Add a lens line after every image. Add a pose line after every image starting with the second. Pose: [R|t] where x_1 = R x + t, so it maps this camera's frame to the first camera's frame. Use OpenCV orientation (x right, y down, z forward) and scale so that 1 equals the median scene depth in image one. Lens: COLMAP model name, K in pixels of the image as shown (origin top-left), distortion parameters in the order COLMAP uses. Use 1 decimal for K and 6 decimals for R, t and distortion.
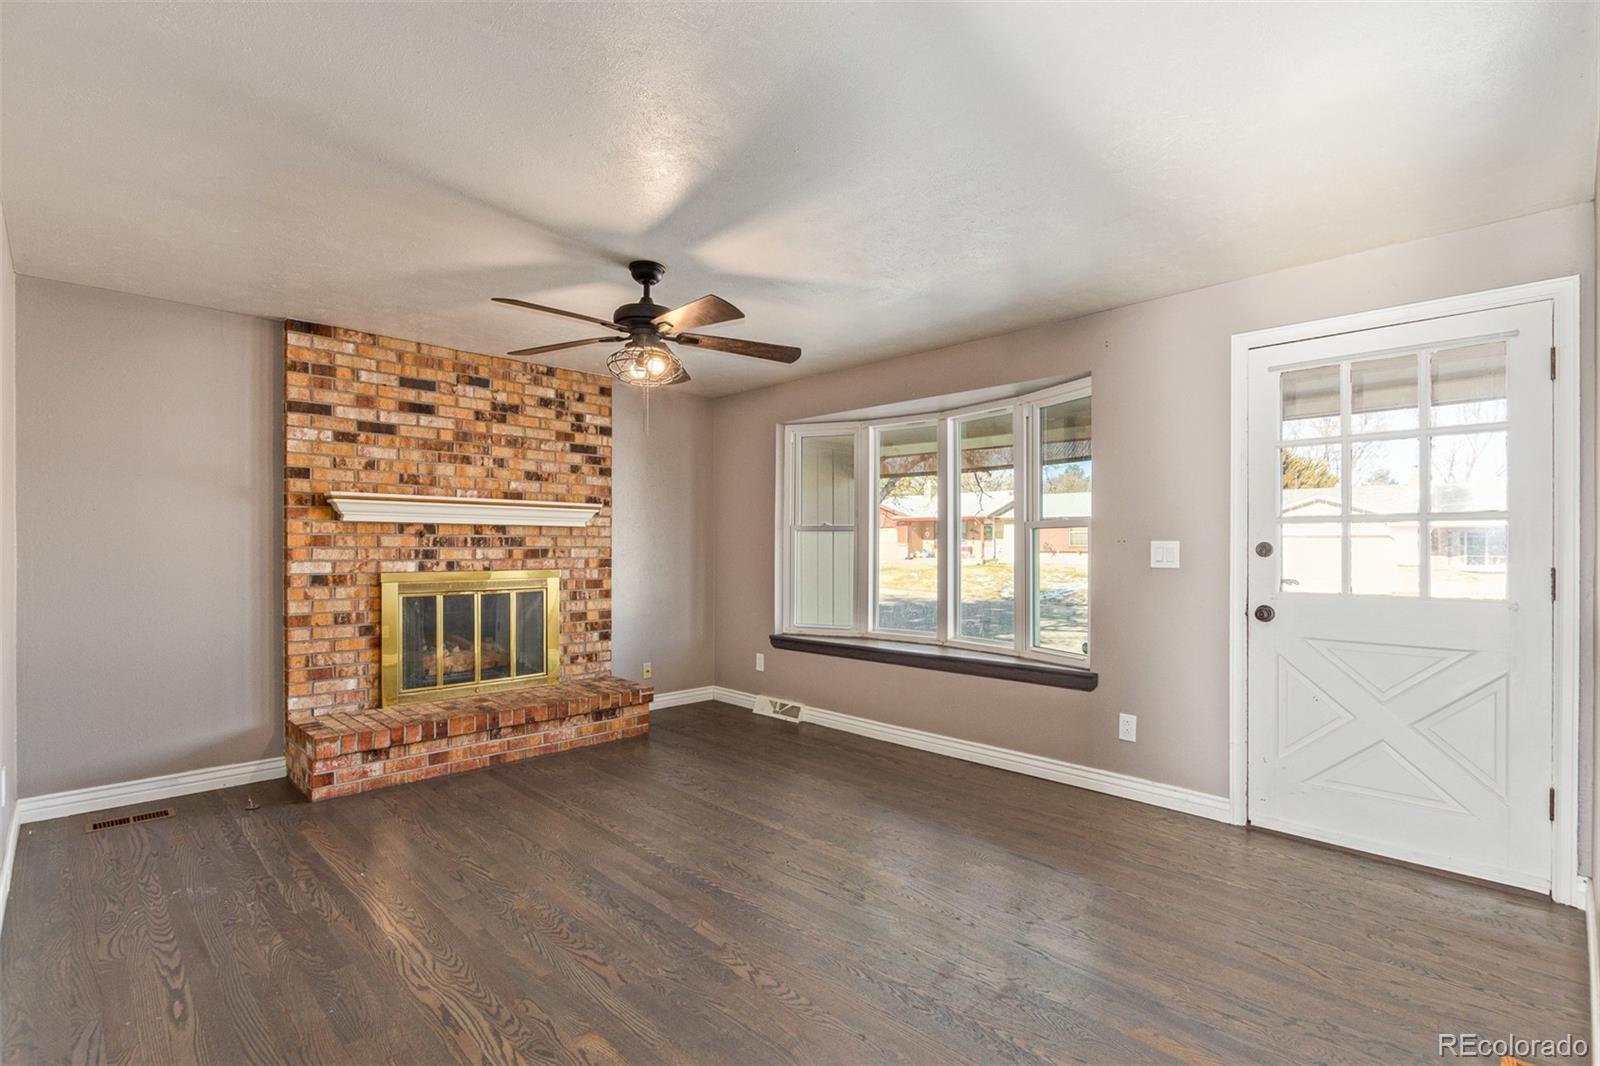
lens RADIAL K [[738.5, 0, 798.2], [0, 738.5, 546.7], [0, 0, 1]] dist [0.007948, -0.004444]
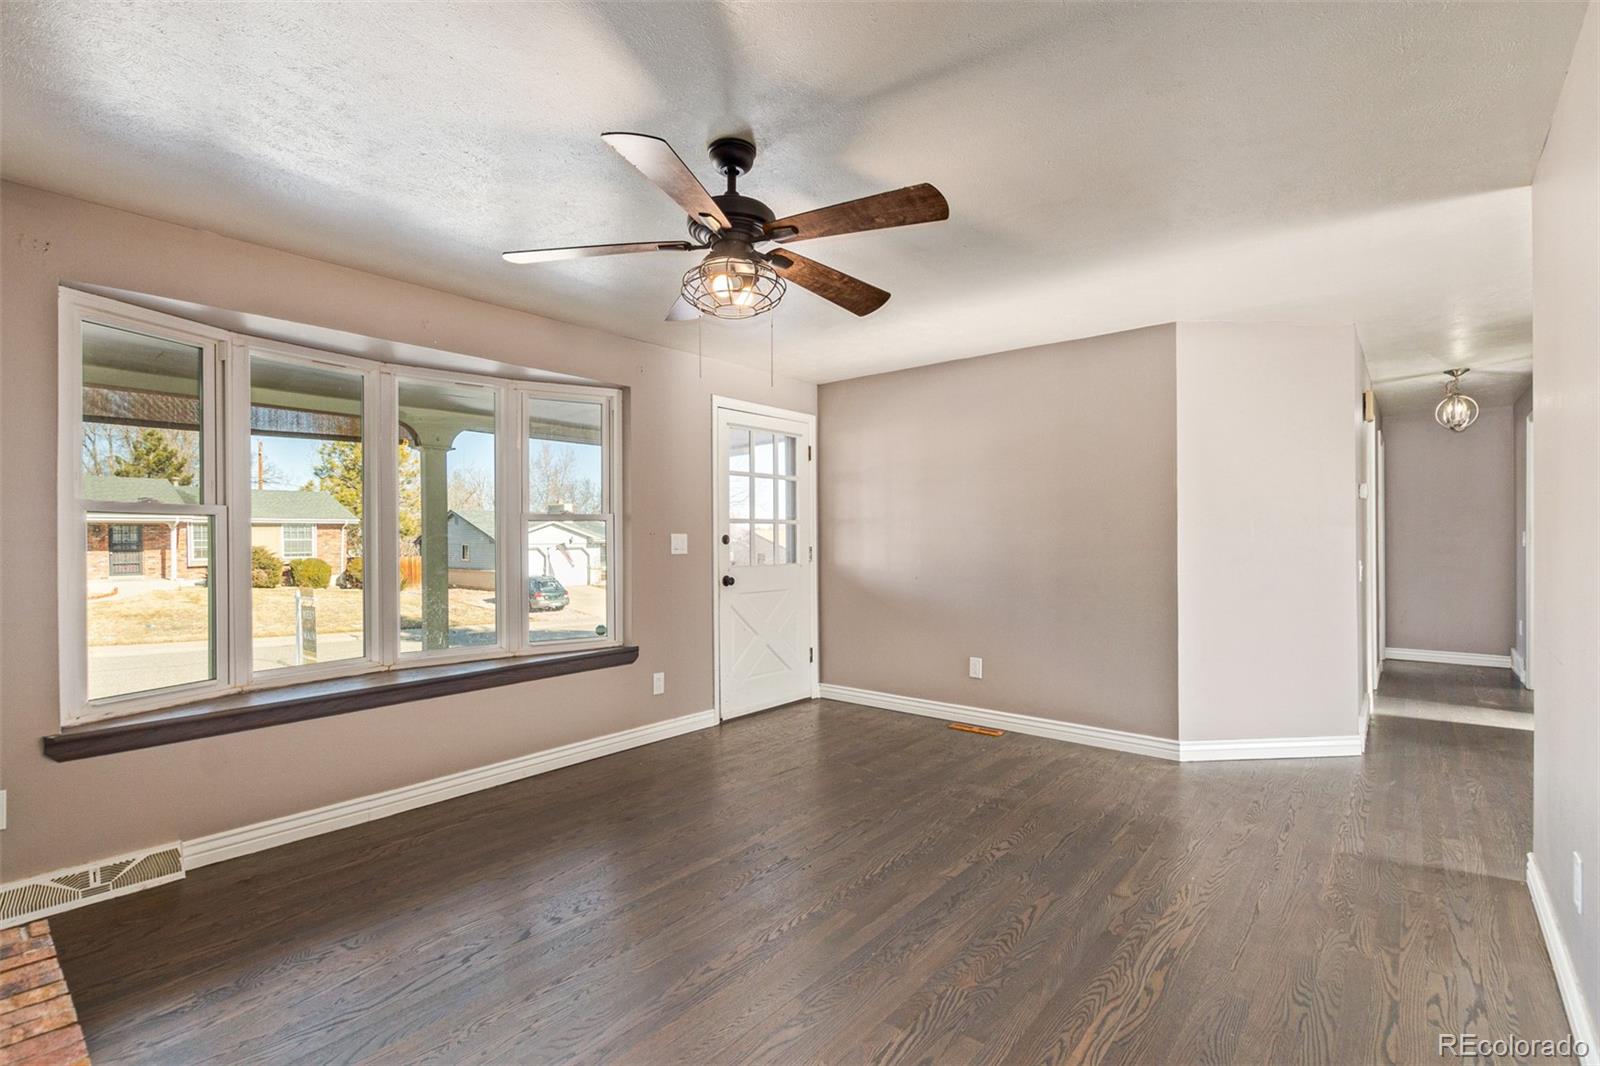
lens RADIAL K [[738.5, 0, 800.9], [0, 738.5, 538.3], [0, 0, 1]] dist [0.007948, -0.004444]
pose [[-0.098100, -0.002140, 0.995174, -1.196456], [0.006727, 0.999973, 0.002814, -0.002002], [-0.995154, 0.006971, -0.098083, 1.295908]]
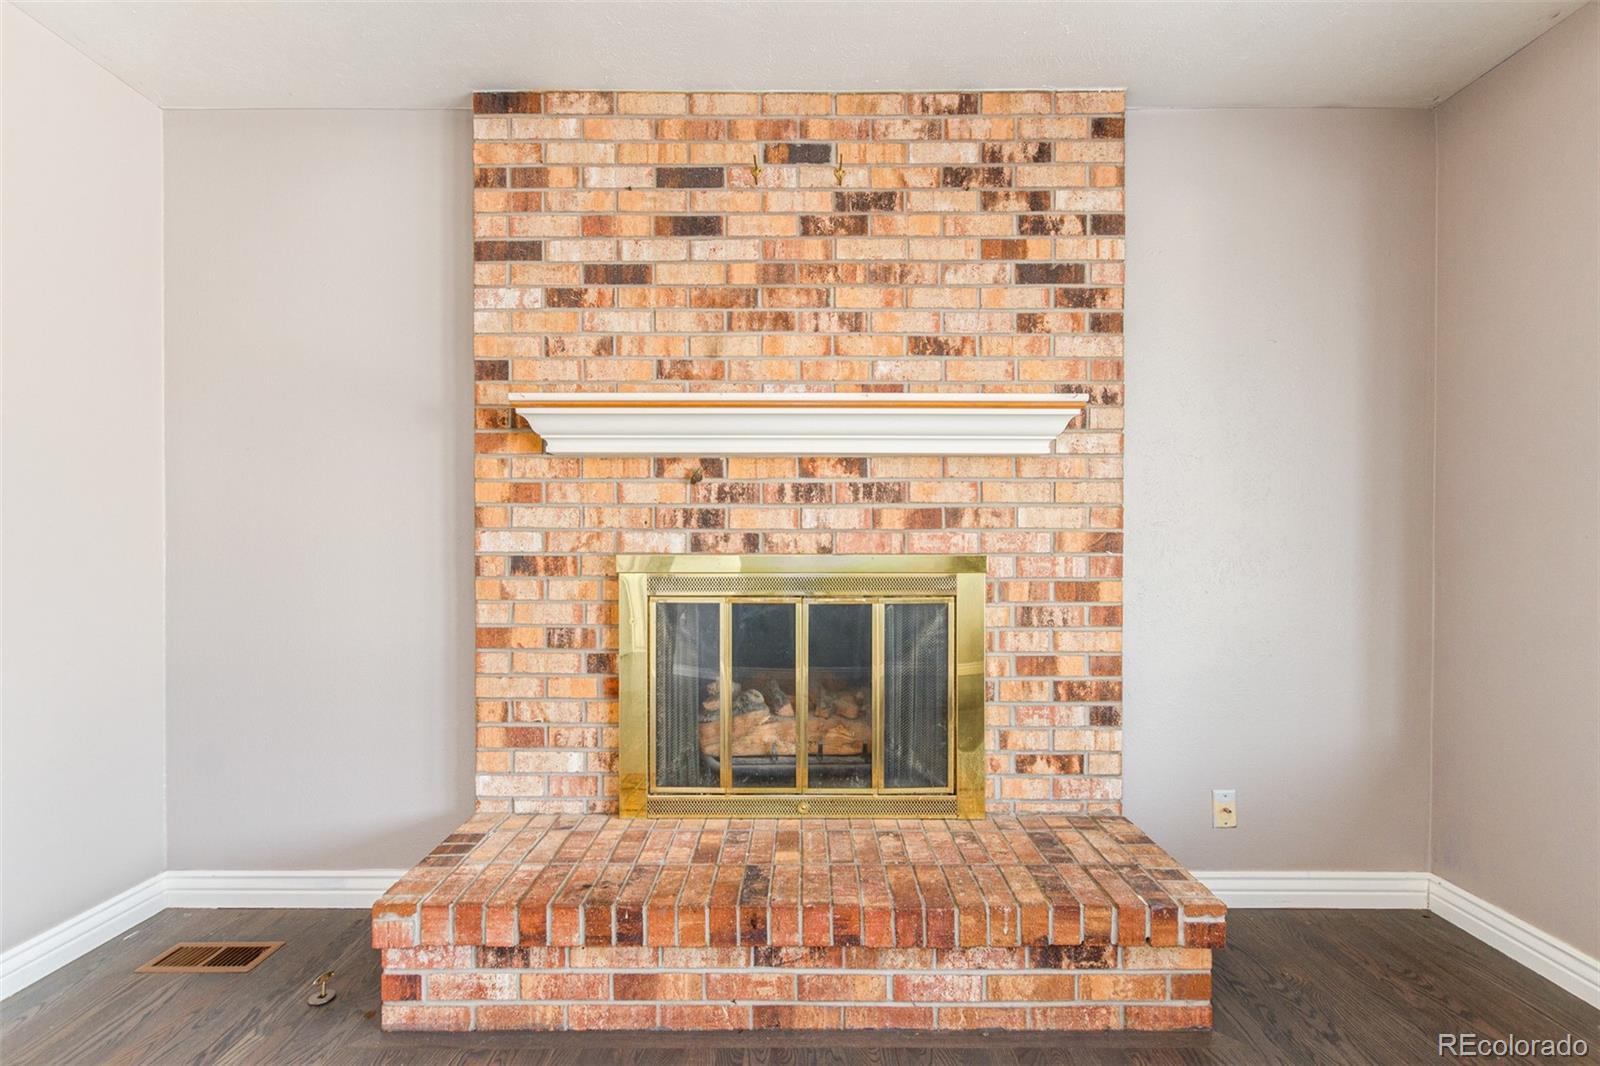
lens RADIAL K [[738.5, 0, 804.5], [0, 738.5, 553.3], [0, 0, 1]] dist [0.007948, -0.004444]
pose [[0.715428, 0.004093, -0.698674, -0.107734], [0.000614, 0.999979, 0.006487, 0.030387], [0.698686, -0.005070, 0.715410, 0.688829]]
